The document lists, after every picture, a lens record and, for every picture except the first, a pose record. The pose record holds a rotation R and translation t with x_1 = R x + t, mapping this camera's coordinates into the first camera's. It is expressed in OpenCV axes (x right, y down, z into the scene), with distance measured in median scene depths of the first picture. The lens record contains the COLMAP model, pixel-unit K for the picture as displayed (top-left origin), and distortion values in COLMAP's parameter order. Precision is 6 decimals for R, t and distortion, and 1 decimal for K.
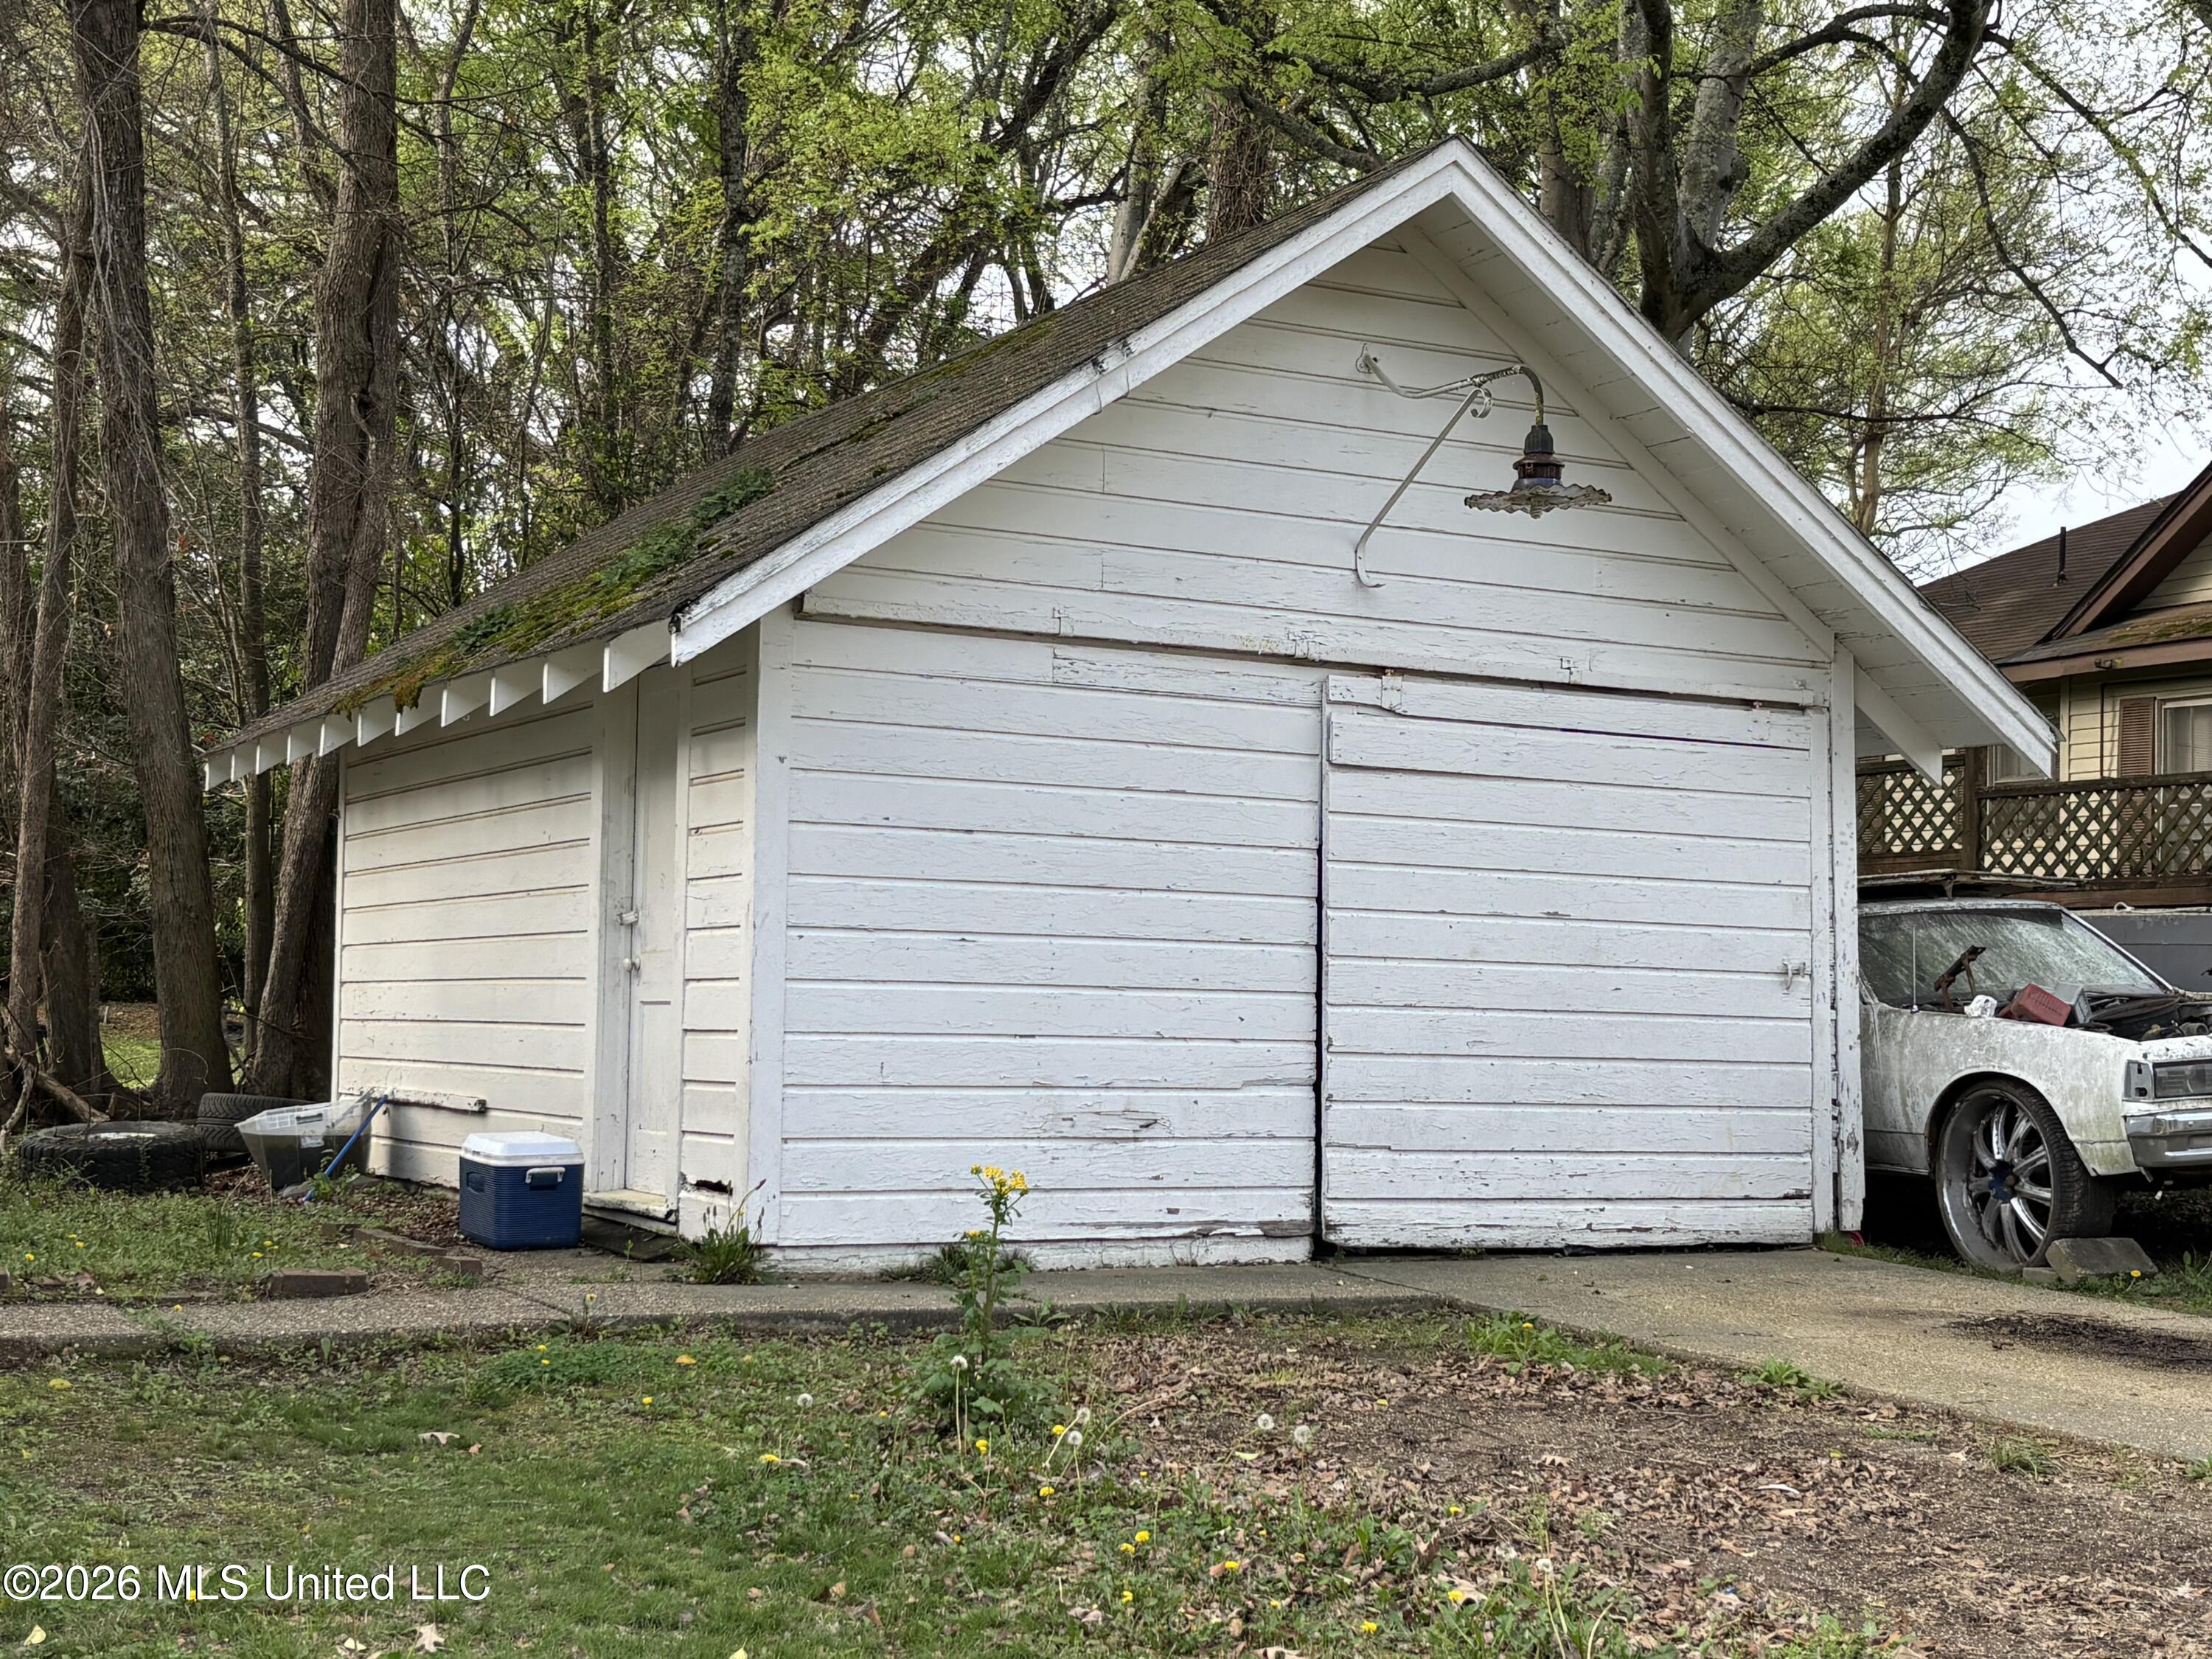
lens RADIAL K [[3030.9, 0, 1106.0], [0, 3030.9, 829.5], [0, 0, 1]] dist [0.007168, 0.010414]
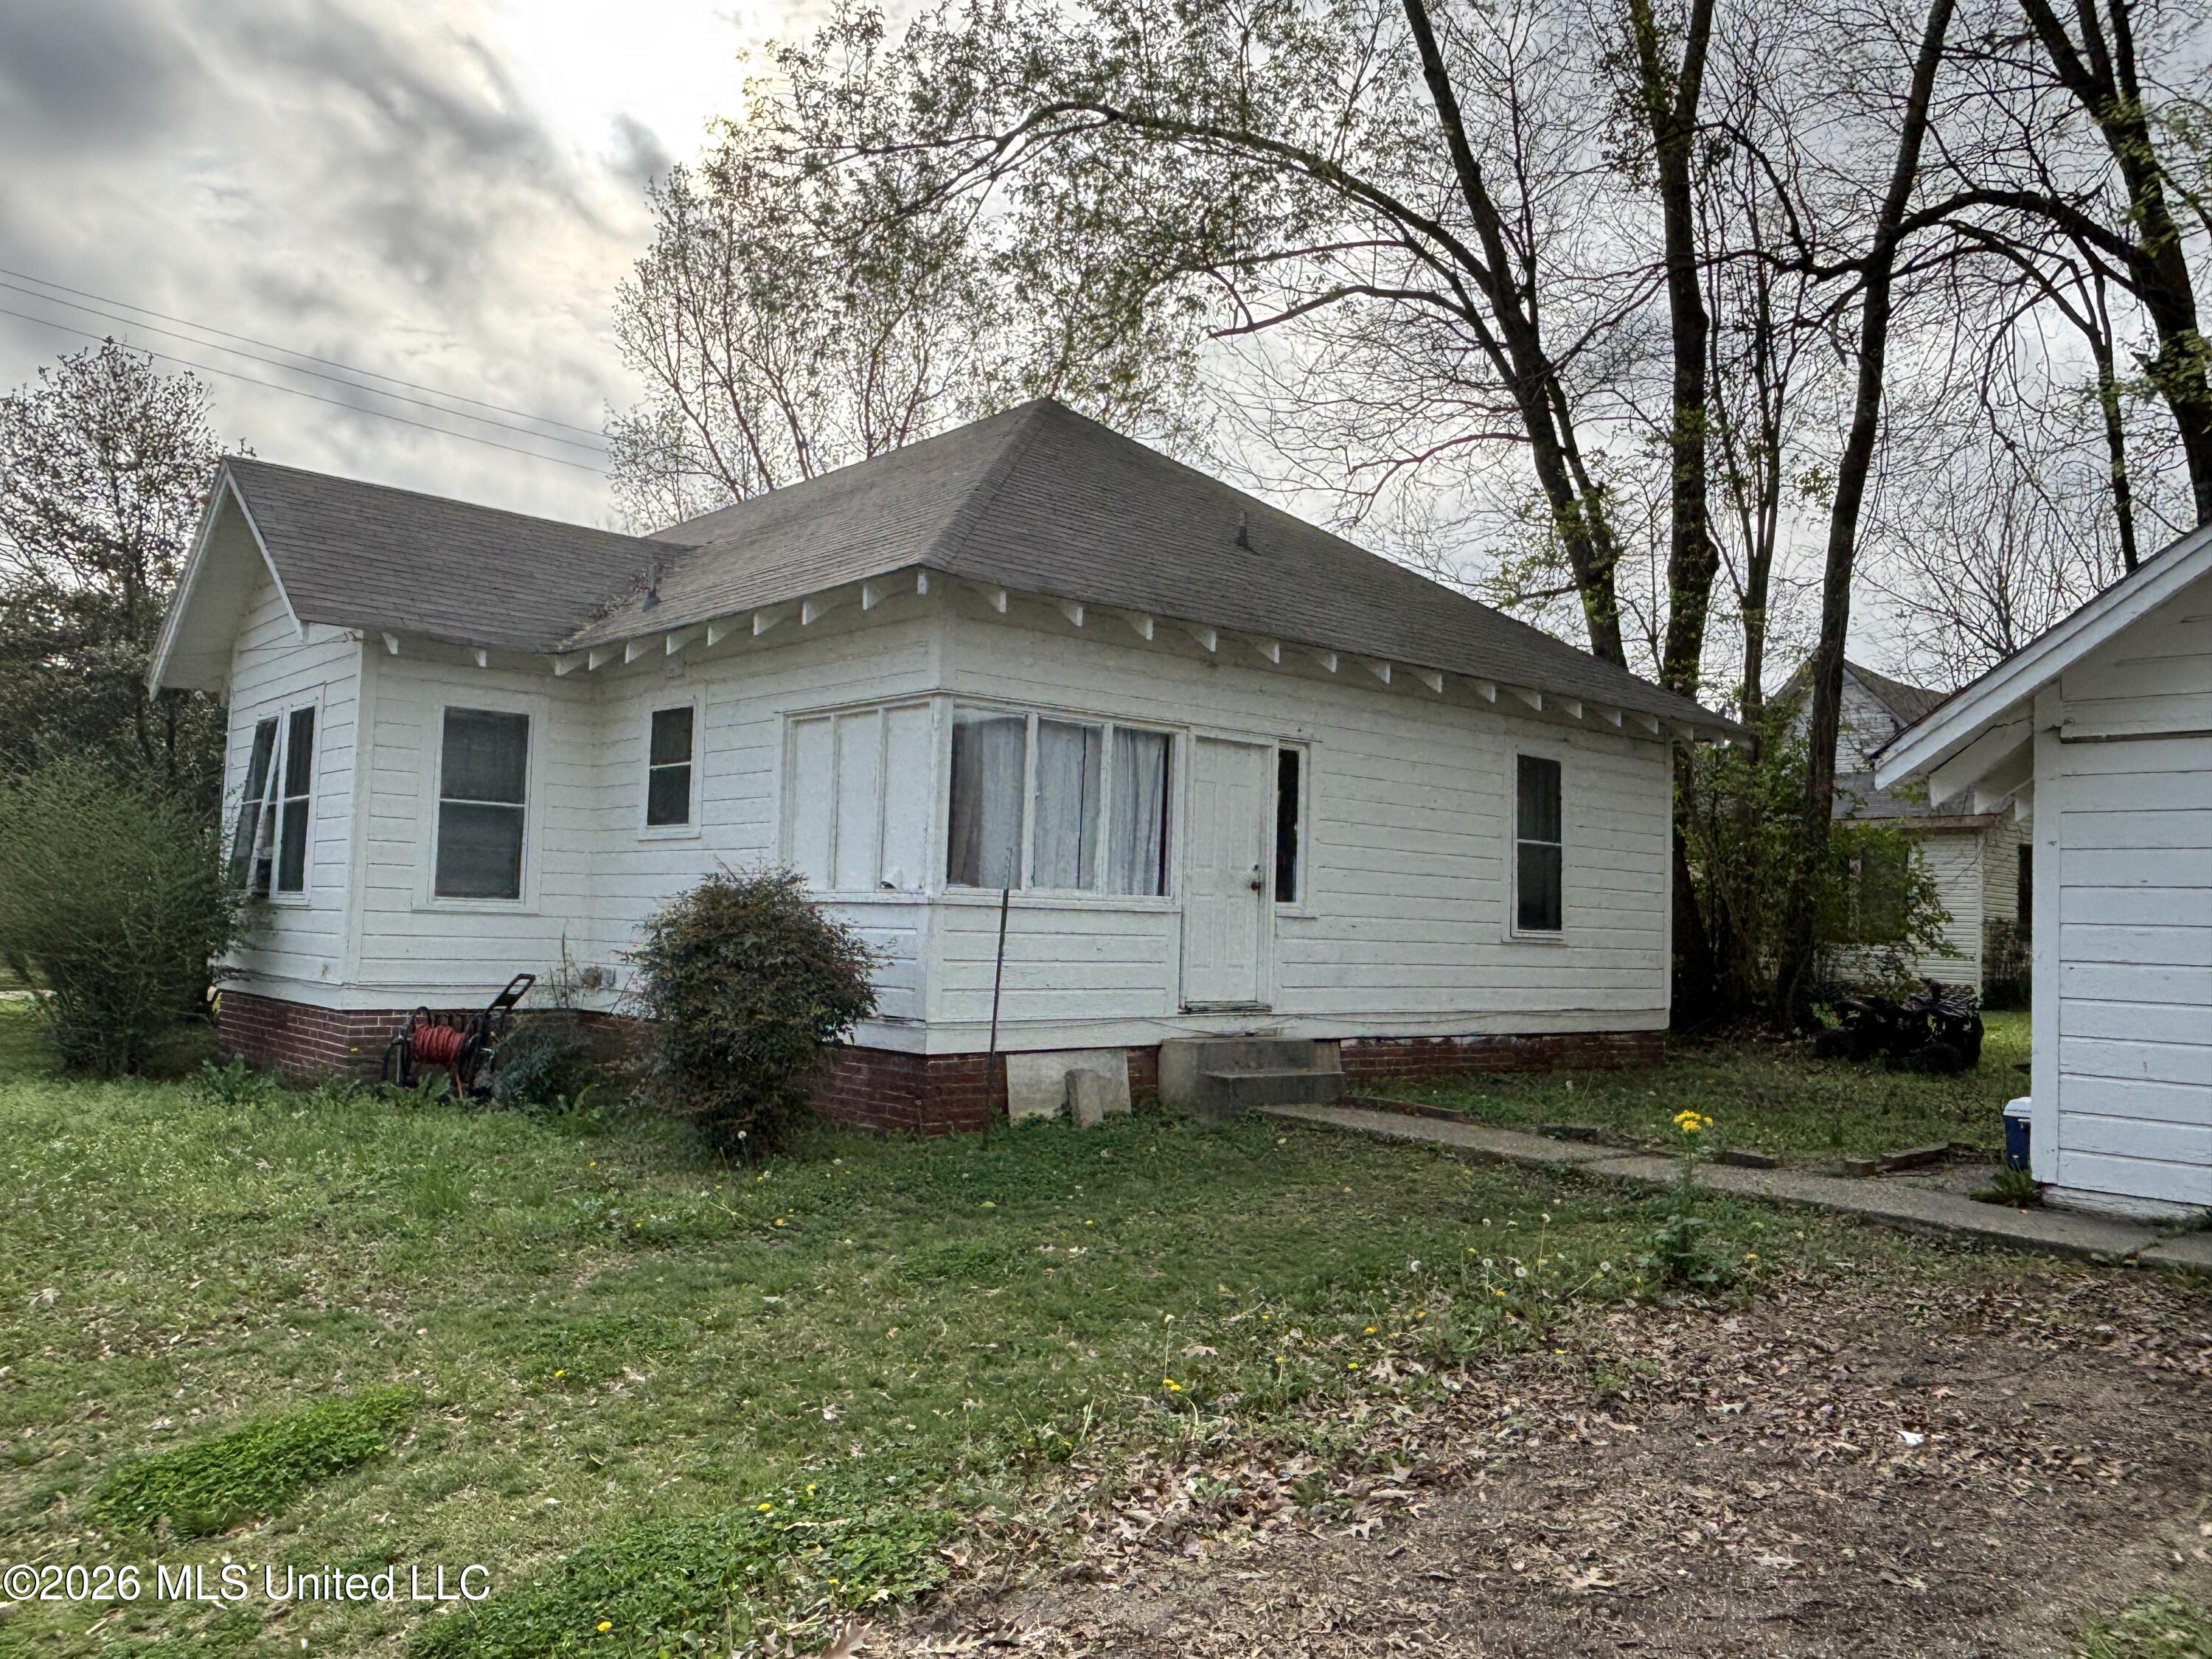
lens RADIAL K [[1613.9, 0, 1106.0], [0, 1613.9, 829.5], [0, 0, 1]] dist [0.000393, -0.000741]
pose [[0.223938, -0.066910, -0.972304, 0.531876], [0.030644, 0.997631, -0.061595, 0.003533], [0.974121, -0.016001, 0.225458, 0.391607]]
